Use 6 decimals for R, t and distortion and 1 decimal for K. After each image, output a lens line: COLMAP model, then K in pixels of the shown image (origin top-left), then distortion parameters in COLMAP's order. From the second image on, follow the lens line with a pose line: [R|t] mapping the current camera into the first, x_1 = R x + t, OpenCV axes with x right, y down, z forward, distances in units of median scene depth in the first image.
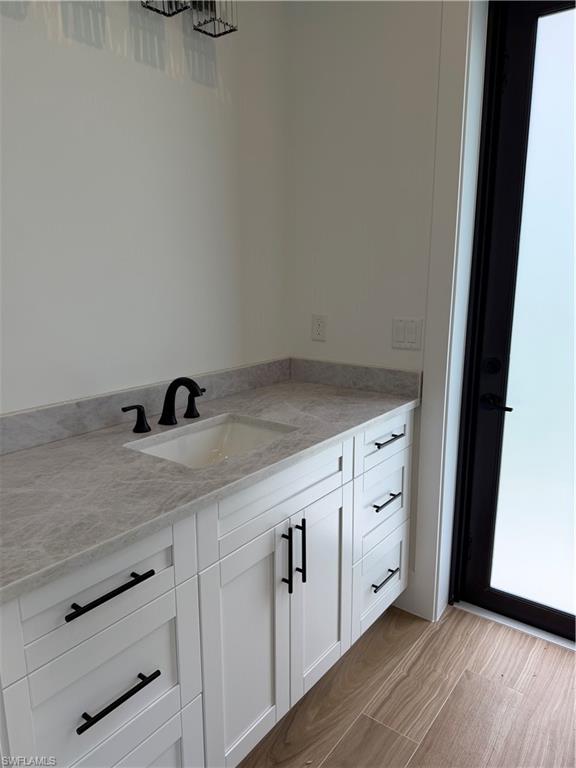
lens RADIAL K [[538.1, 0, 290.7], [0, 538.1, 385.1], [0, 0, 1]] dist [0.004660, -0.004855]
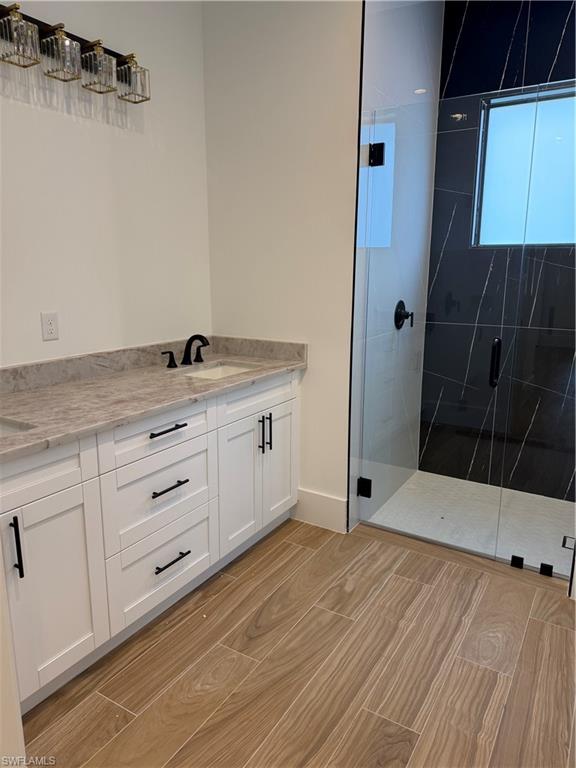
lens RADIAL K [[538.1, 0, 290.7], [0, 538.1, 385.1], [0, 0, 1]] dist [0.004660, -0.004855]
pose [[0.997488, -0.006881, 0.070498, -0.031058], [0.004157, 0.999242, 0.038714, 0.079912], [-0.070711, -0.038324, 0.996760, -0.695123]]
